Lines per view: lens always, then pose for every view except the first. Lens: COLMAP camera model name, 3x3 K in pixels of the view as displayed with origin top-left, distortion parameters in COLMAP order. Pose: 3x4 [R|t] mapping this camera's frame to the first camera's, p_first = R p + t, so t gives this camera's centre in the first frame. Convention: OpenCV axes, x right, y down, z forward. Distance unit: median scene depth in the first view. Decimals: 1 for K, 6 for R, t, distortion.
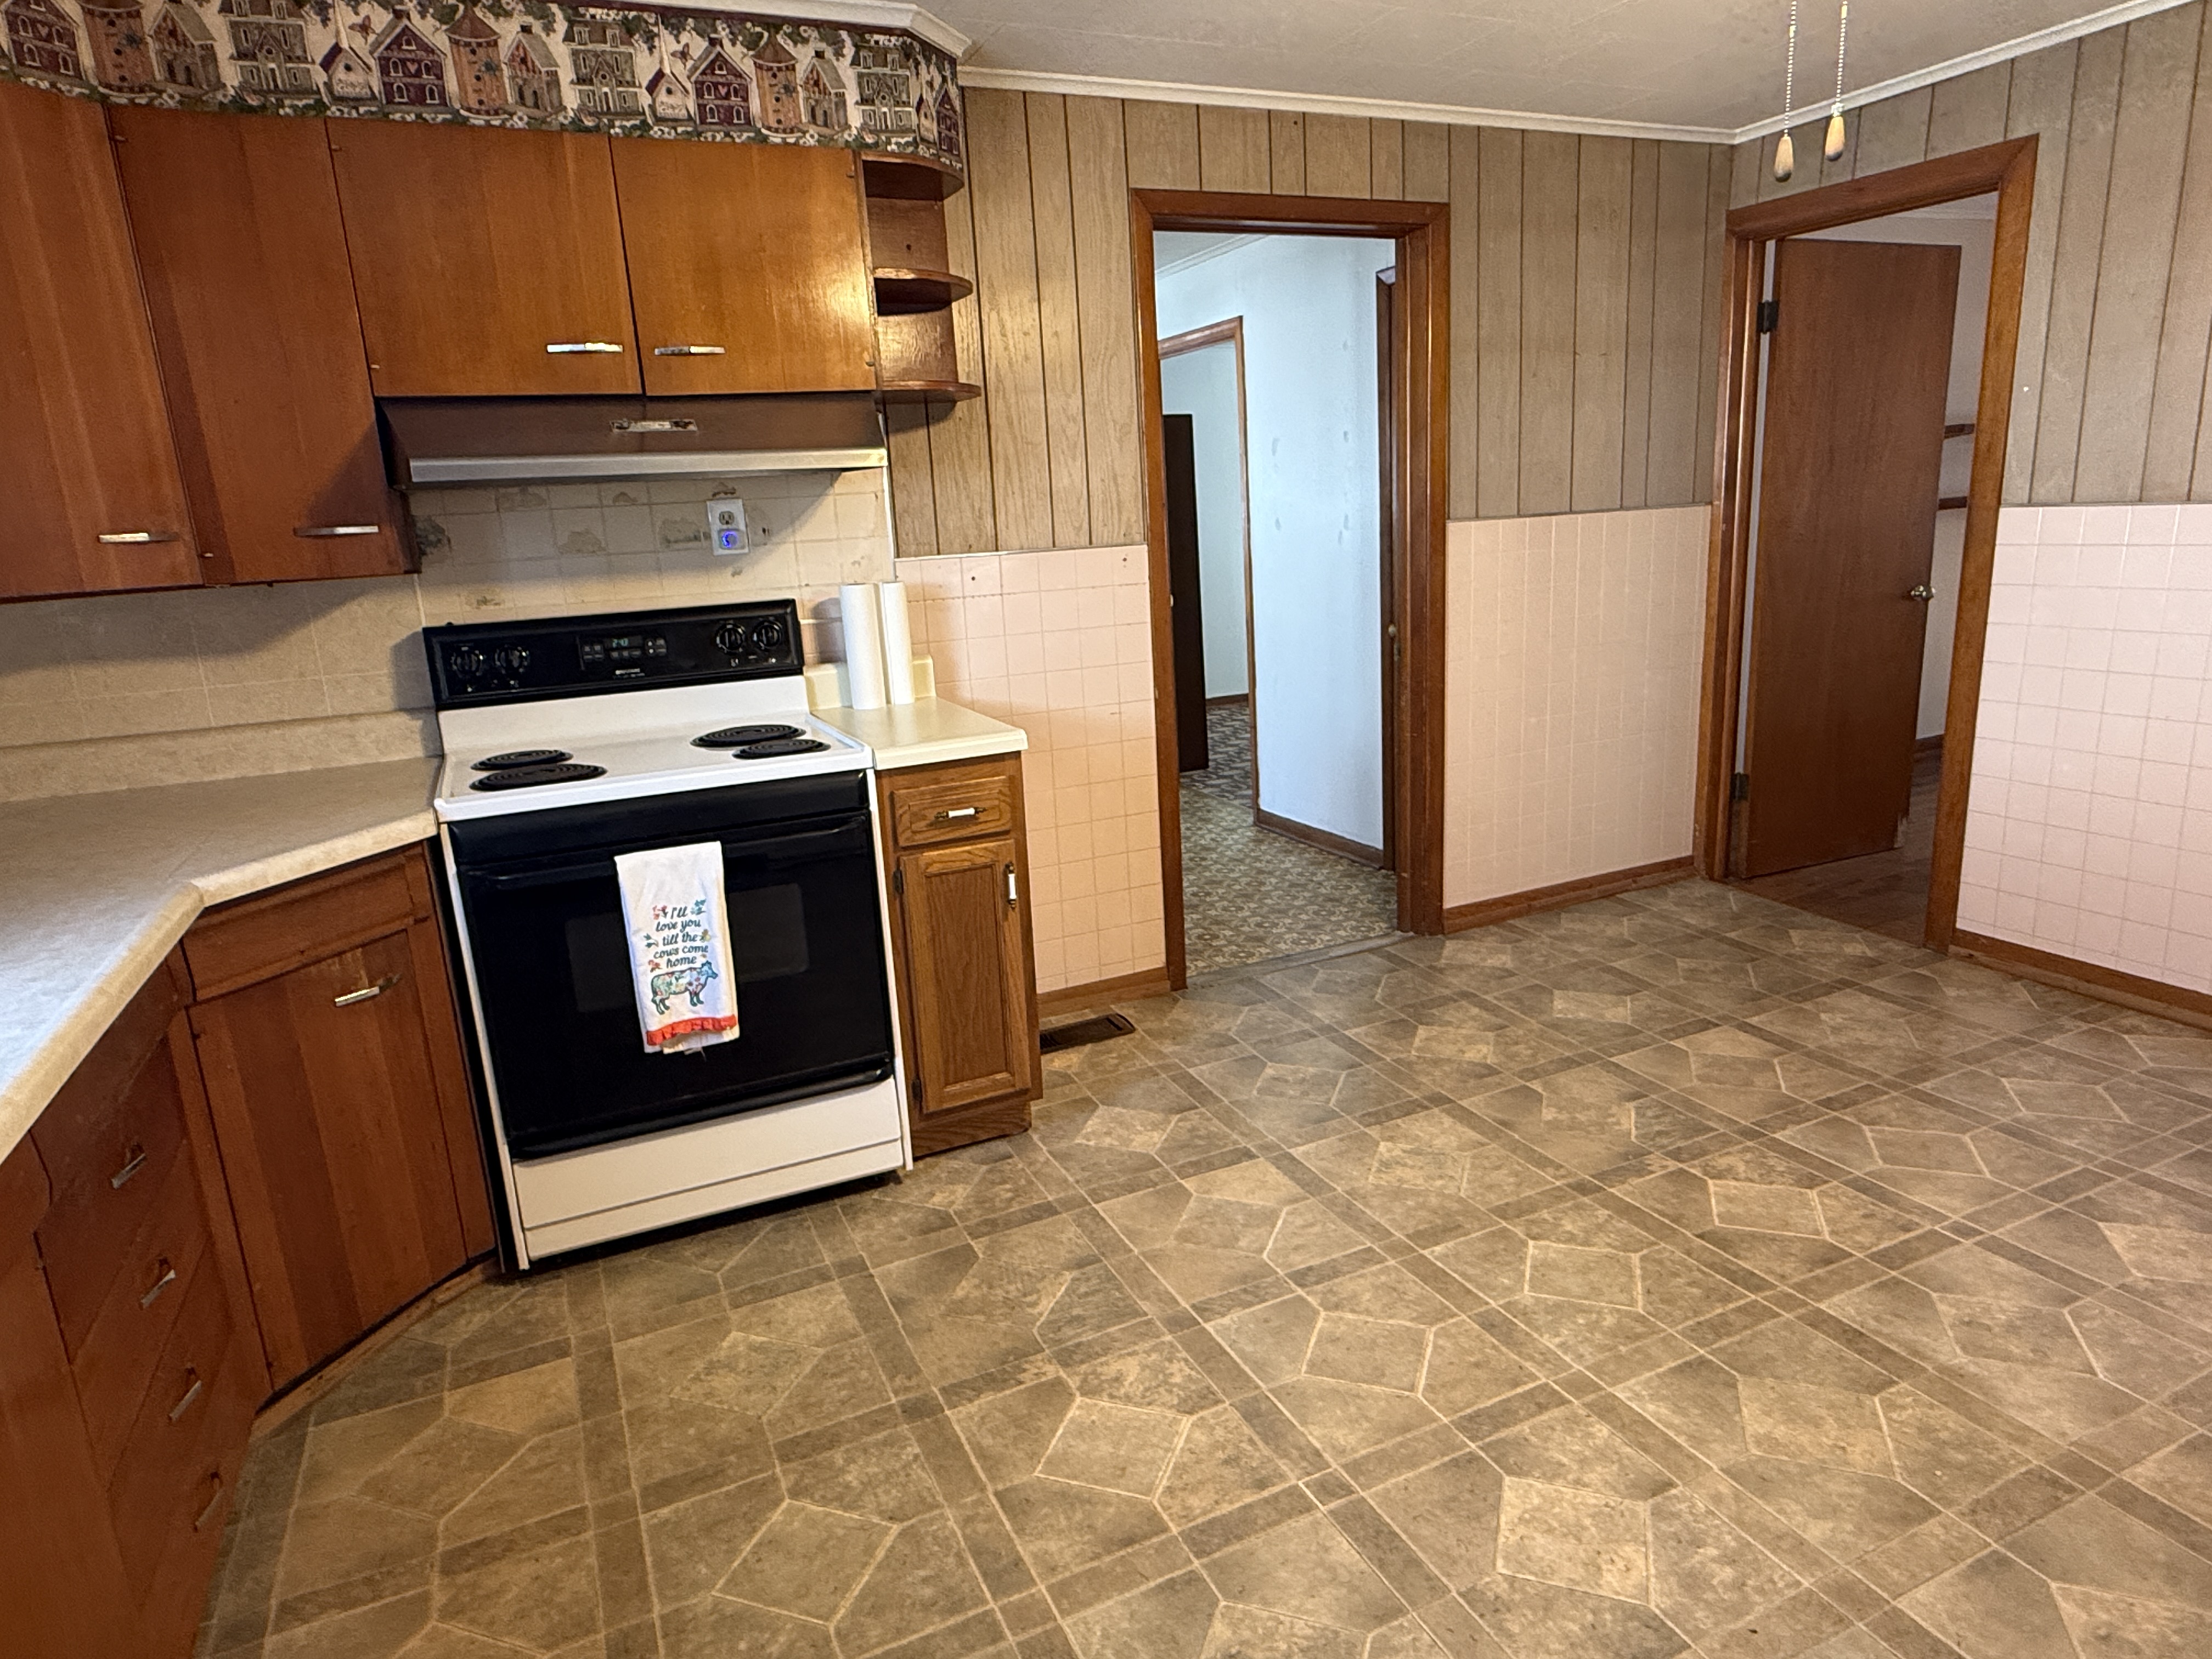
lens RADIAL K [[1320.3, 0, 1111.9], [0, 1320.3, 832.9], [0, 0, 1]] dist [0.000702, 0.001251]
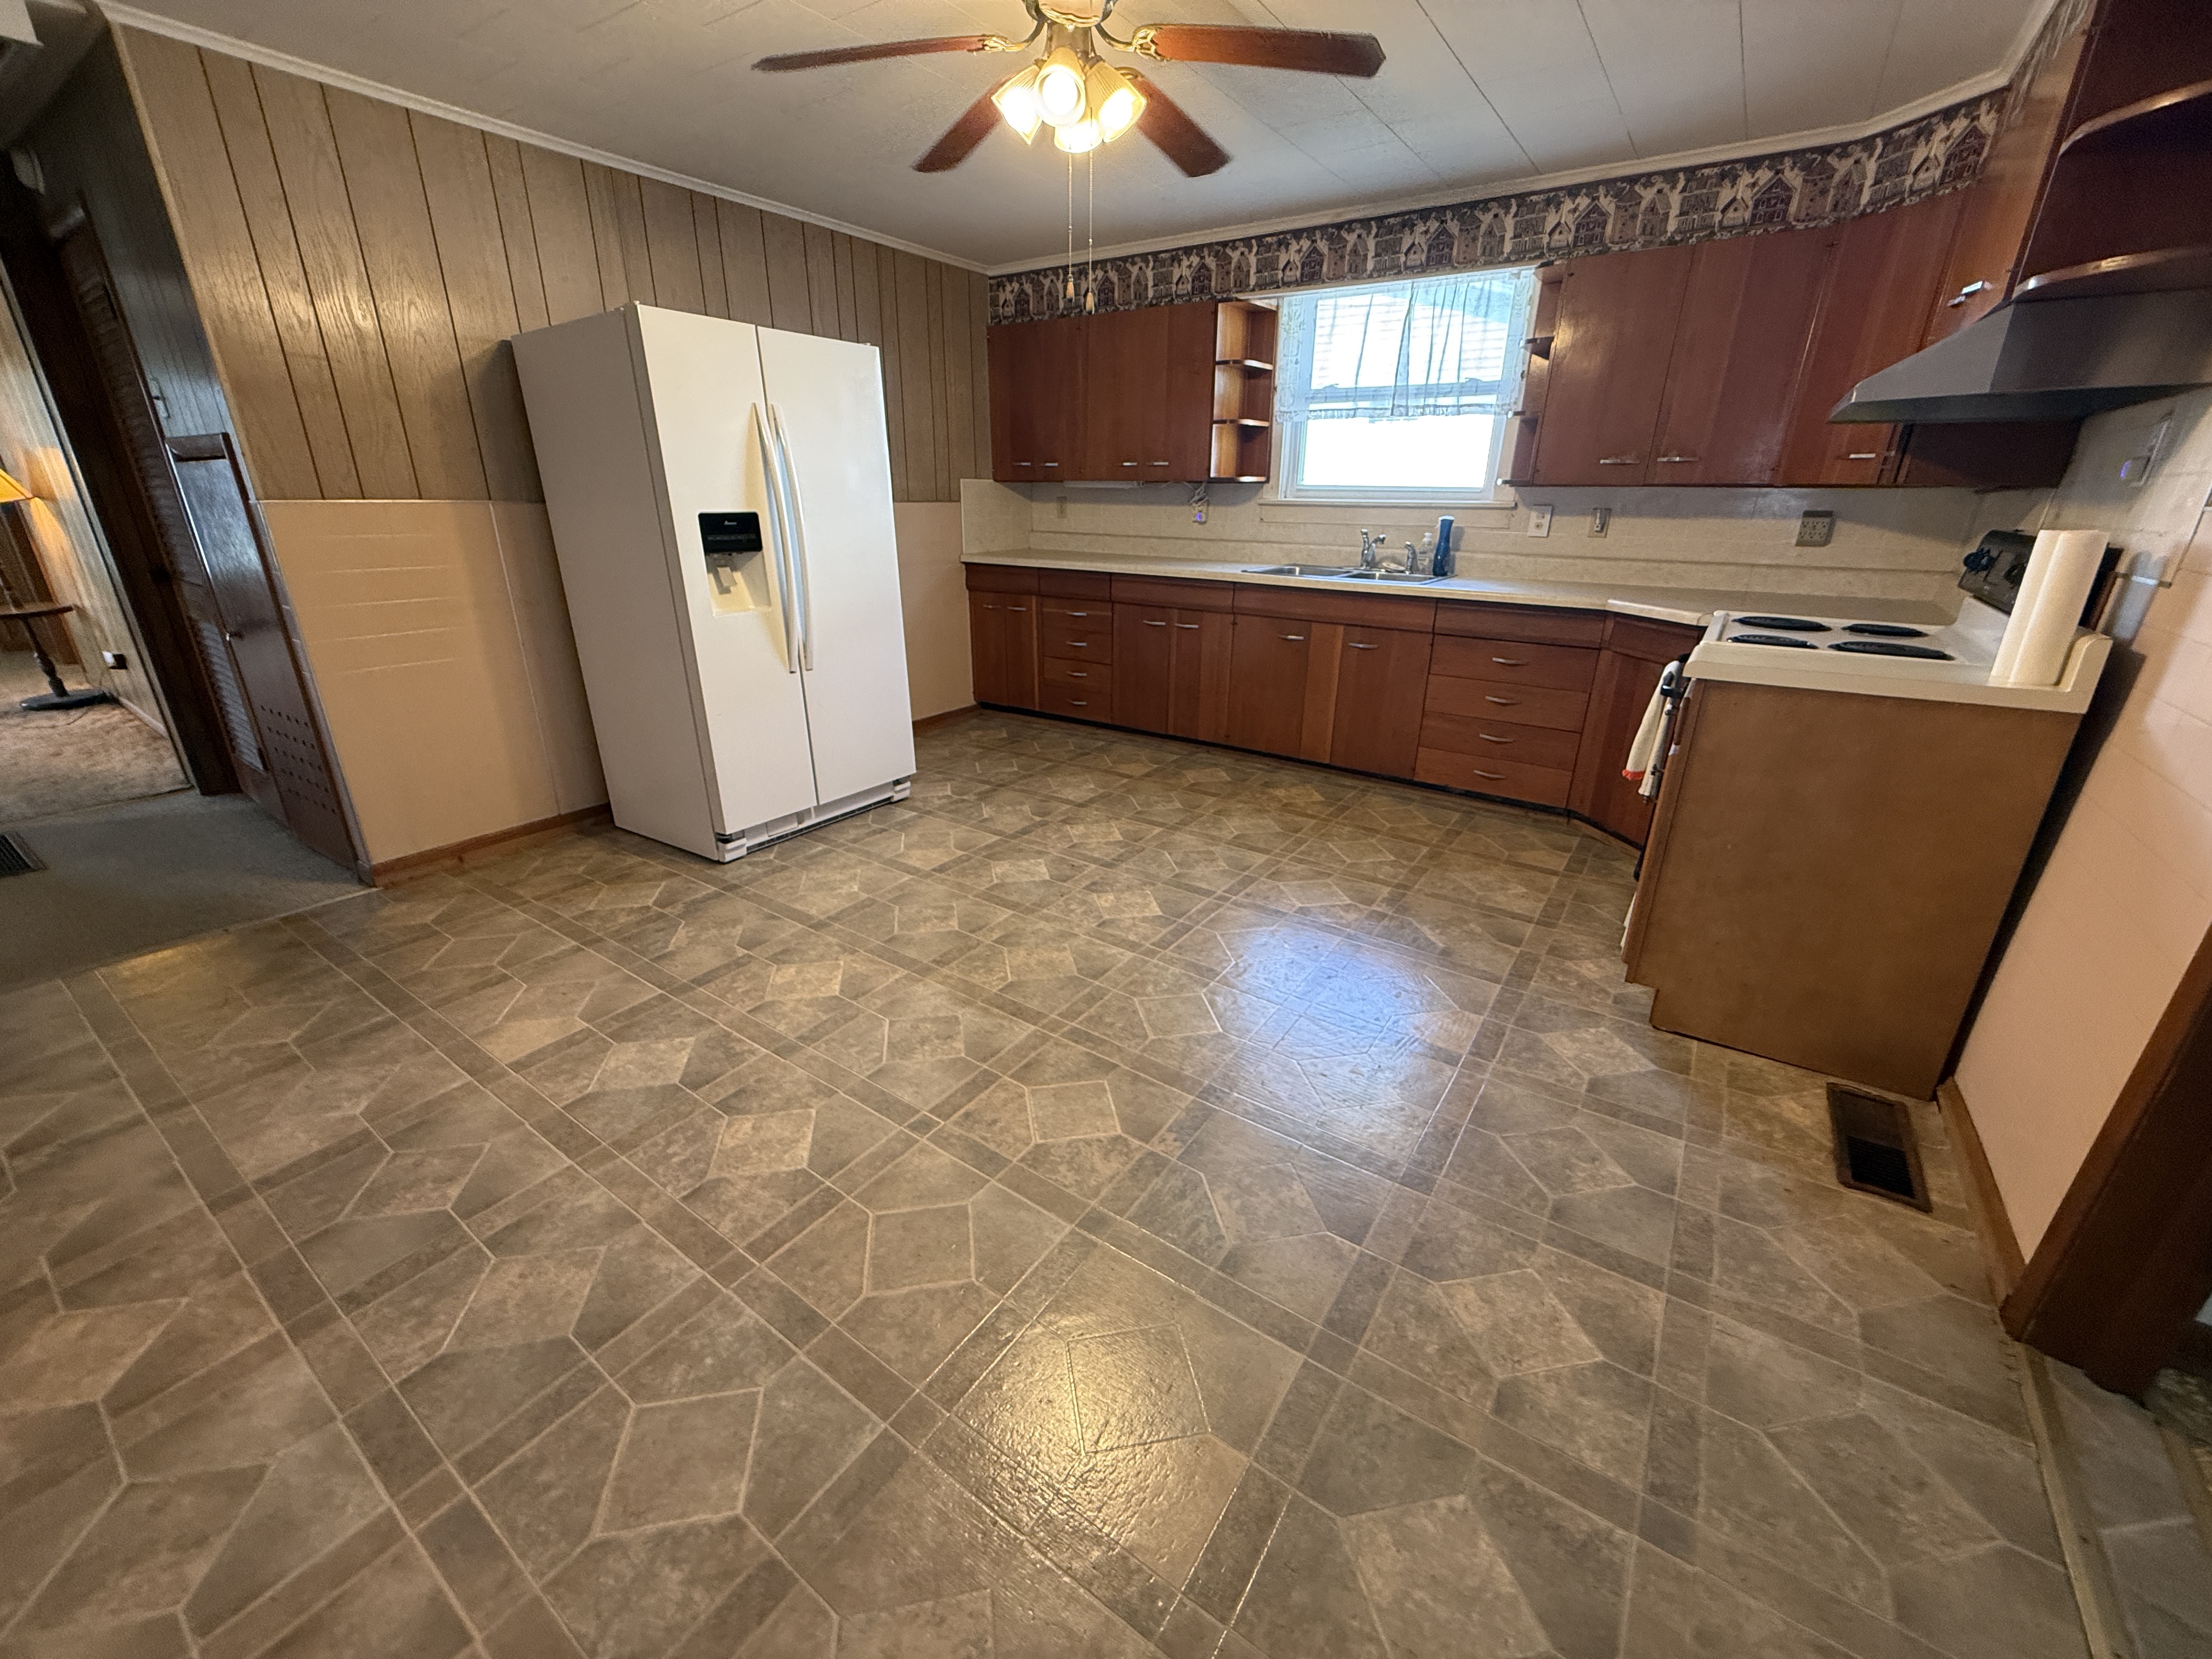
lens RADIAL K [[883.7, 0, 1102.7], [0, 883.7, 825.8], [0, 0, 1]] dist [0.000763, -0.000068]
pose [[-0.865173, 0.221024, -0.450137, 0.782649], [-0.083728, 0.821362, 0.564228, -0.368635], [0.494434, 0.525844, -0.692115, 1.449428]]
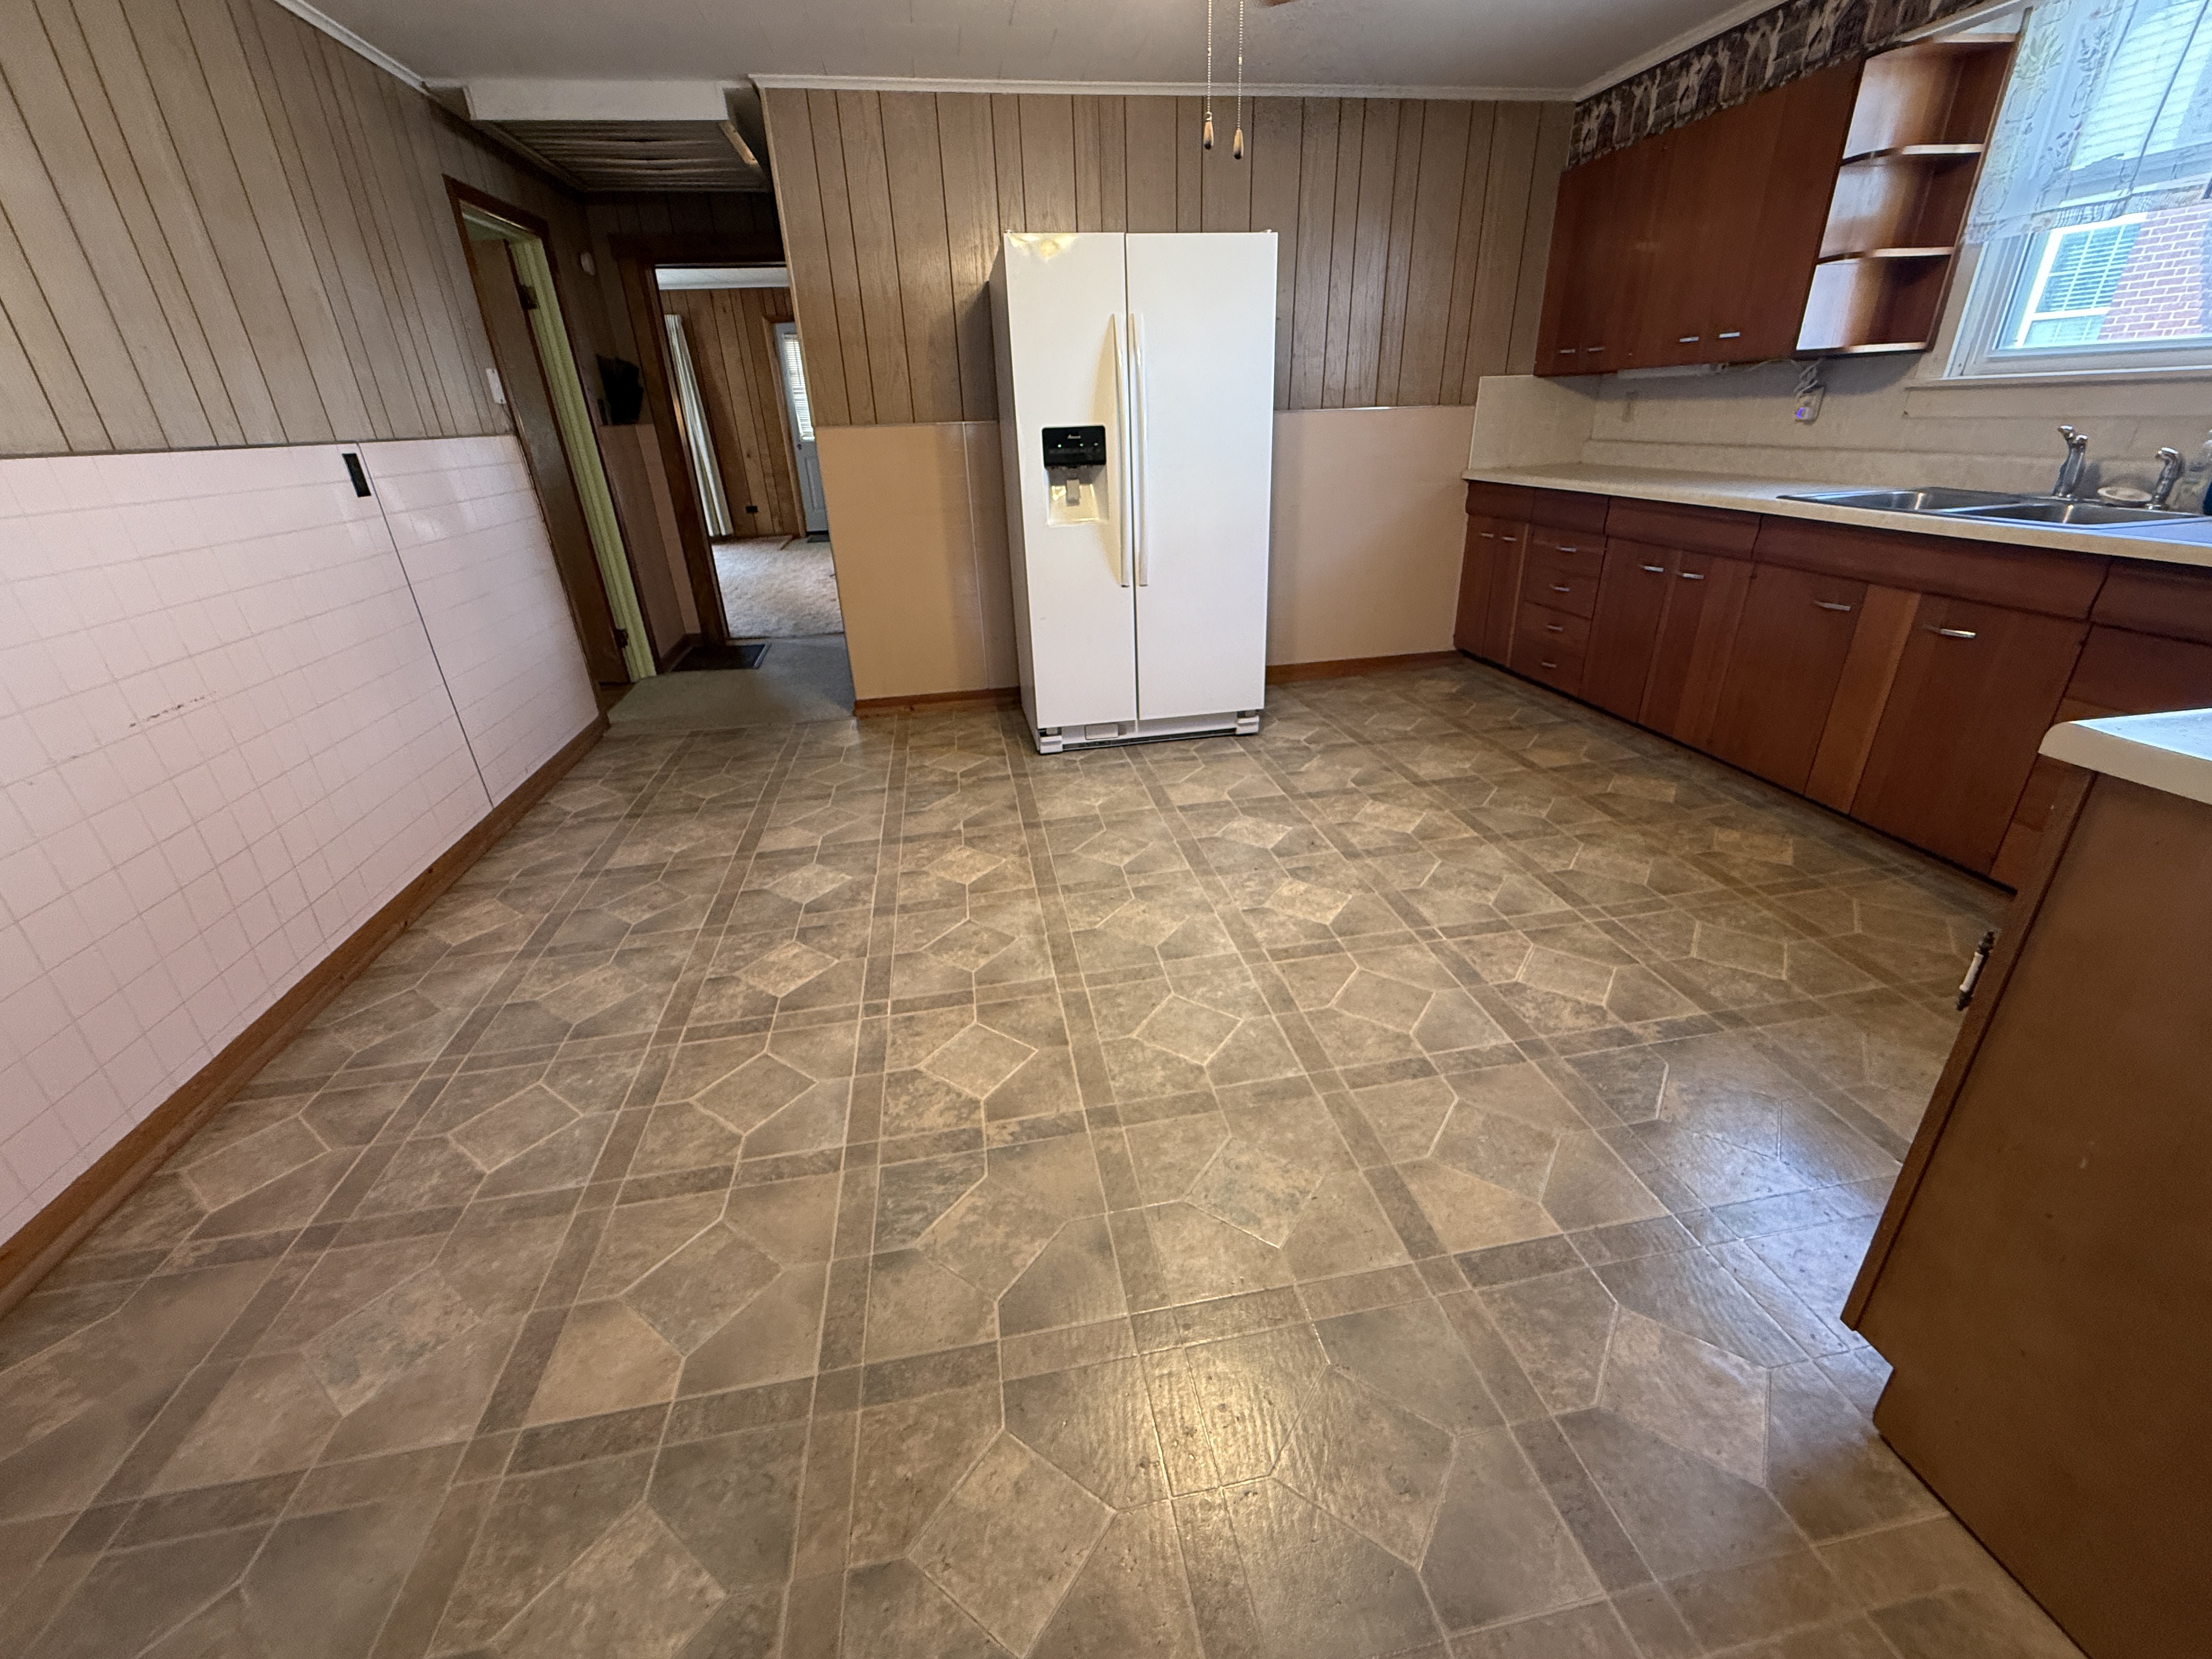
lens RADIAL K [[905.6, 0, 1108.5], [0, 905.6, 827.9], [0, 0, 1]] dist [-0.000176, 0.000369]
pose [[-0.962100, -0.027653, 0.271290, 0.191358], [0.147054, 0.785188, 0.601544, -0.320392], [-0.229648, 0.618639, -0.751364, 1.460143]]
